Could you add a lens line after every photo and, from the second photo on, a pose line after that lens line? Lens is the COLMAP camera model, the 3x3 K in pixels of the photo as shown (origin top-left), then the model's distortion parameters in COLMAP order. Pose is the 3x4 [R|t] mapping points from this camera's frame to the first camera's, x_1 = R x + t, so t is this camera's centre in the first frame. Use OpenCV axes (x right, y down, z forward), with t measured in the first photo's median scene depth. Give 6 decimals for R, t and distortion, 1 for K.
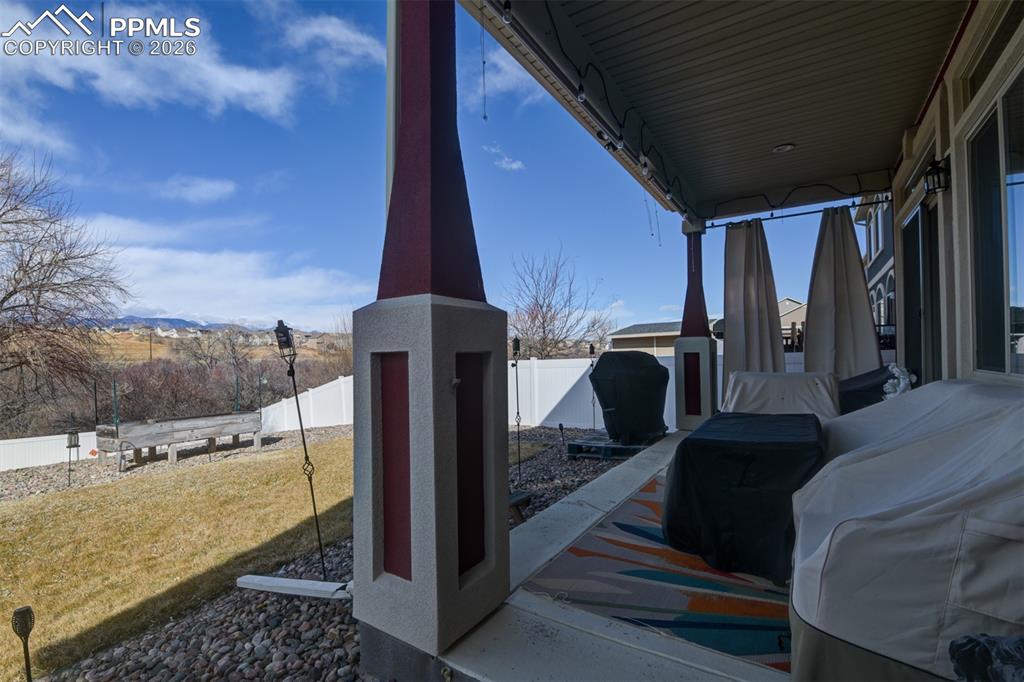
lens RADIAL K [[452.3, 0, 505.9], [0, 452.3, 336.9], [0, 0, 1]] dist [-0.017016, -0.002911]
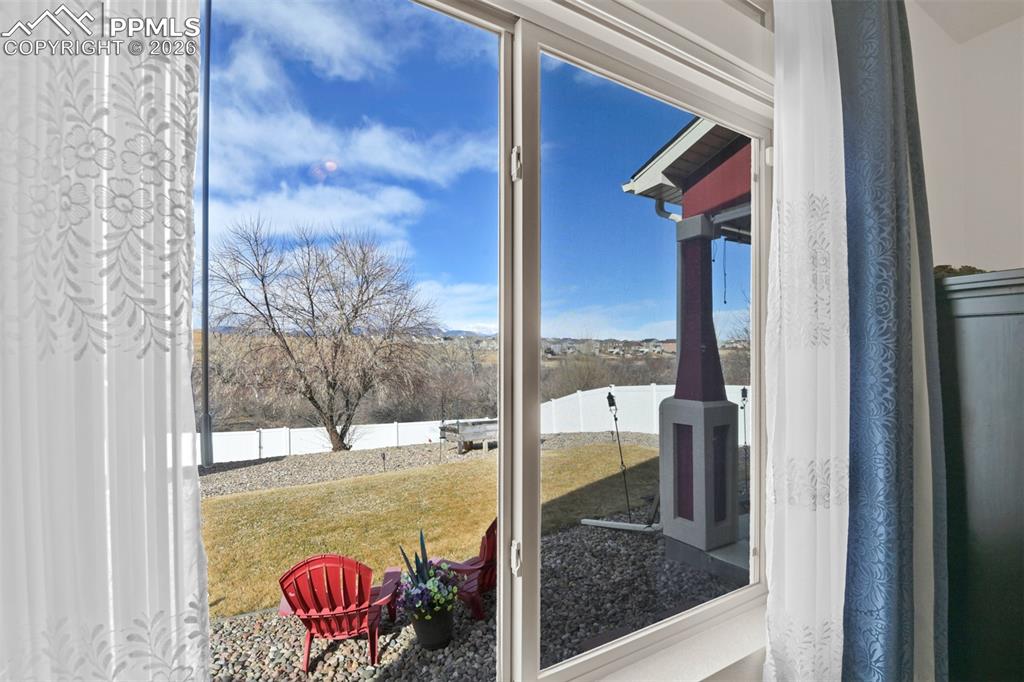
lens RADIAL K [[459.3, 0, 500.4], [0, 459.3, 357.3], [0, 0, 1]] dist [-0.001033, -0.000111]
pose [[0.892102, 0.007351, -0.451774, -0.007739], [0.009498, 0.999342, 0.035017, -0.129624], [0.451734, -0.035530, 0.891445, -0.494308]]
